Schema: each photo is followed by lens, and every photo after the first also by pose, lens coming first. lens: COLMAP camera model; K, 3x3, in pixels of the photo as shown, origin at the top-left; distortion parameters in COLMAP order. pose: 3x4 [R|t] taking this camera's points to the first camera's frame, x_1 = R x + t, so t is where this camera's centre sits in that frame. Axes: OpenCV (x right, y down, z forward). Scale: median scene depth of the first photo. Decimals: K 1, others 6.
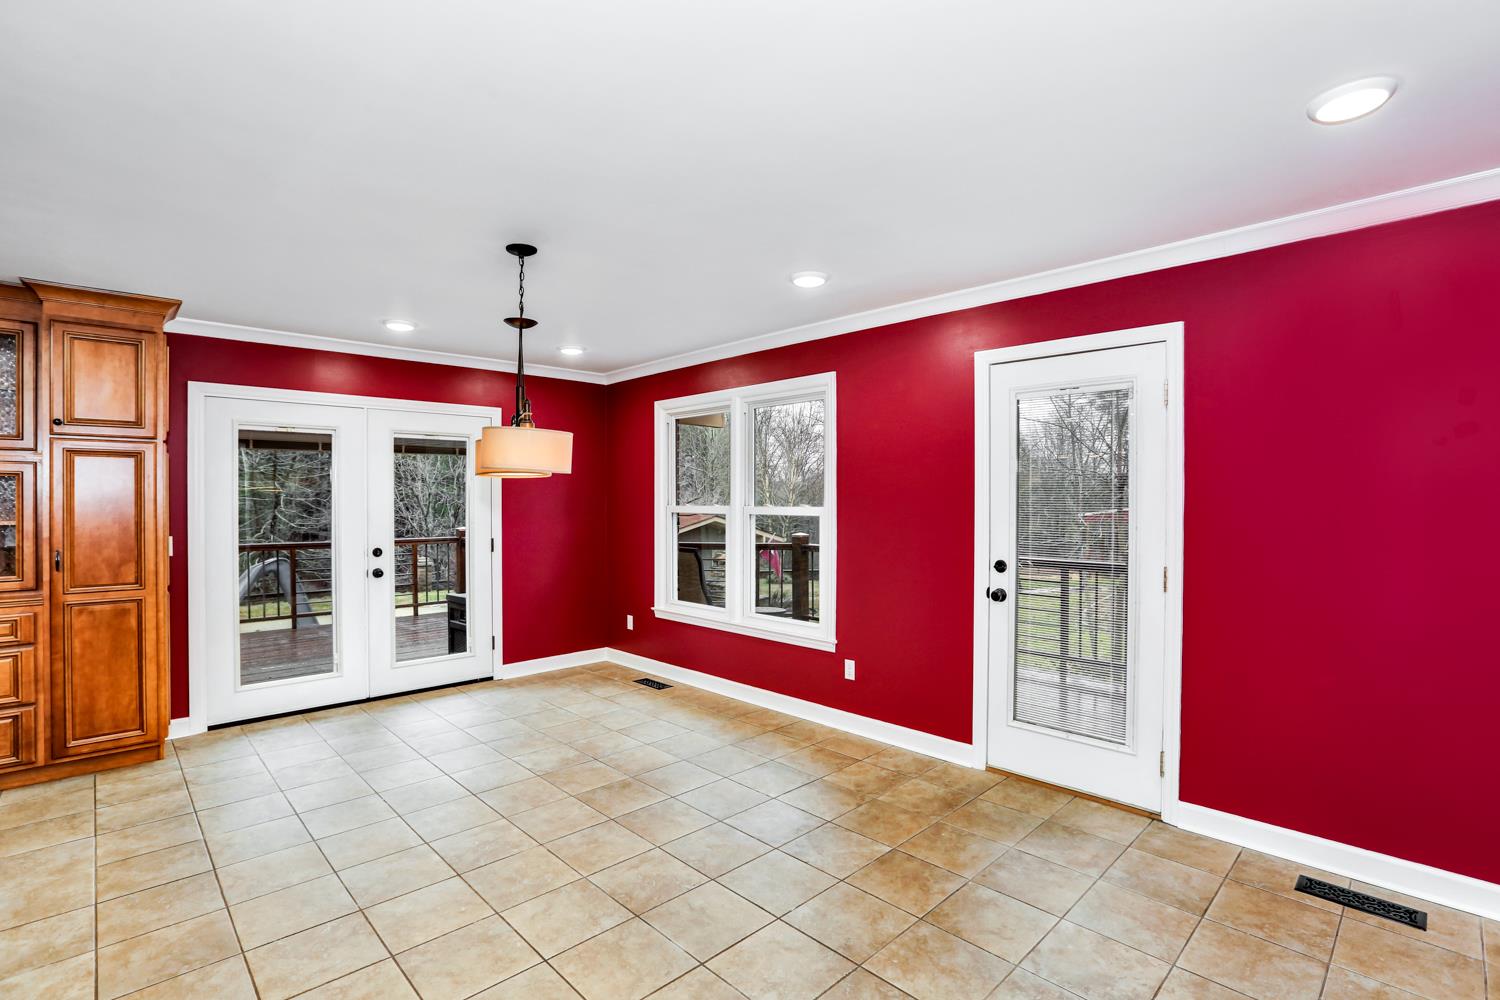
lens RADIAL K [[685.5, 0, 764.9], [0, 685.5, 502.1], [0, 0, 1]] dist [-0.032480, 0.002998]
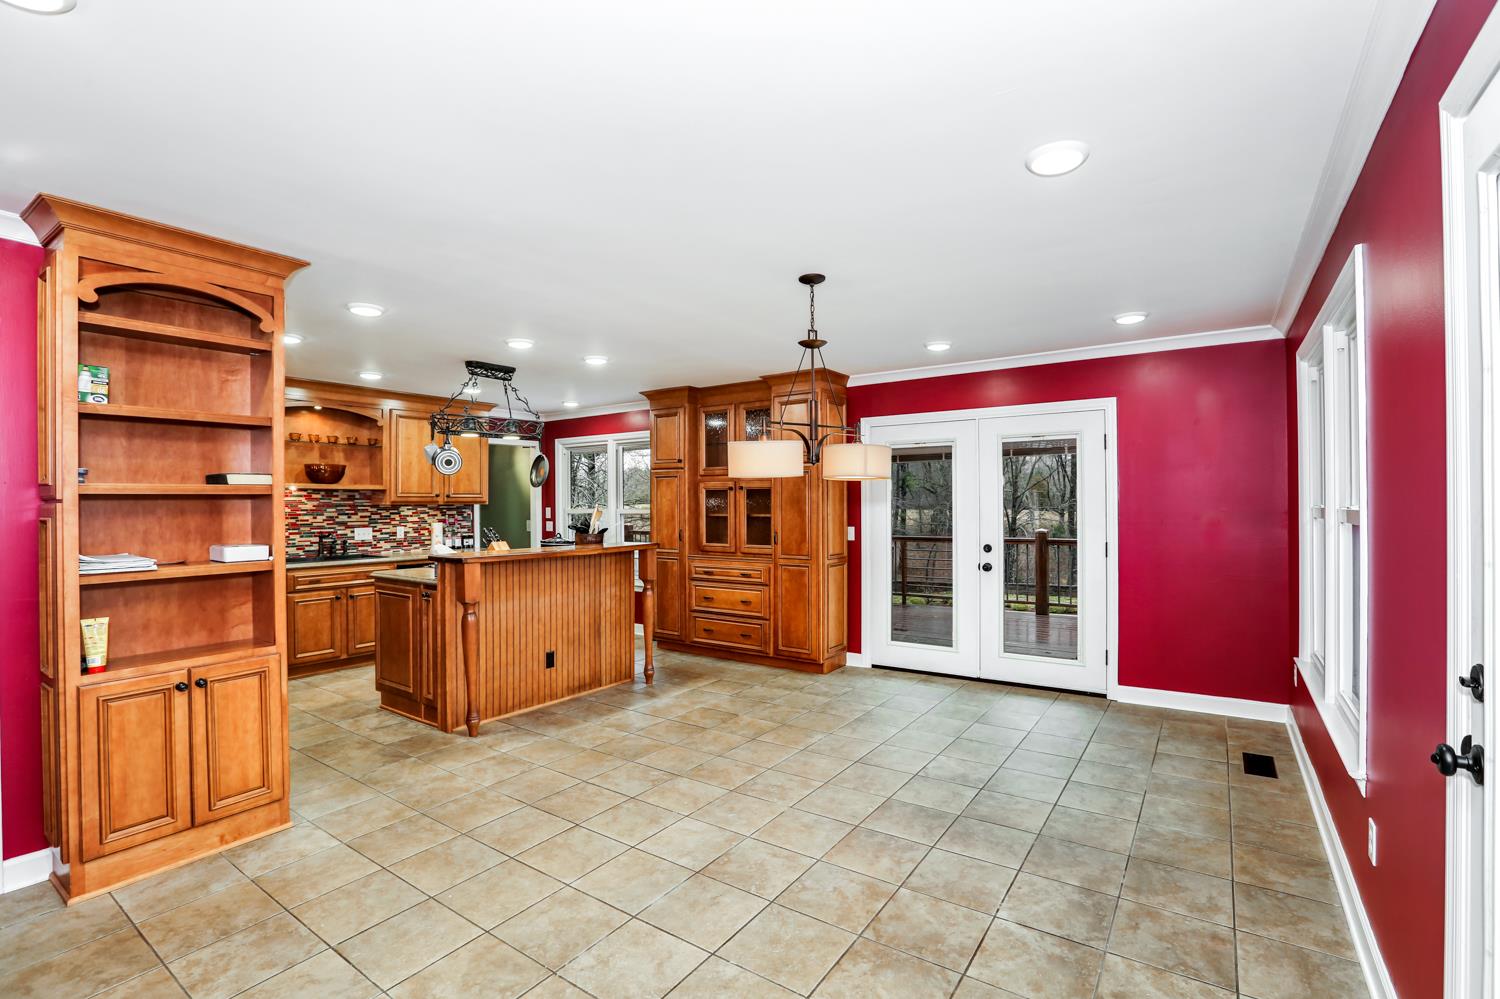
lens RADIAL K [[685.5, 0, 760.8], [0, 685.5, 506.0], [0, 0, 1]] dist [-0.032480, 0.002998]
pose [[0.194919, -0.000157, -0.980819, 0.499789], [0.006127, 0.999981, 0.001057, 0.002058], [0.980800, -0.006216, 0.194916, 0.474397]]
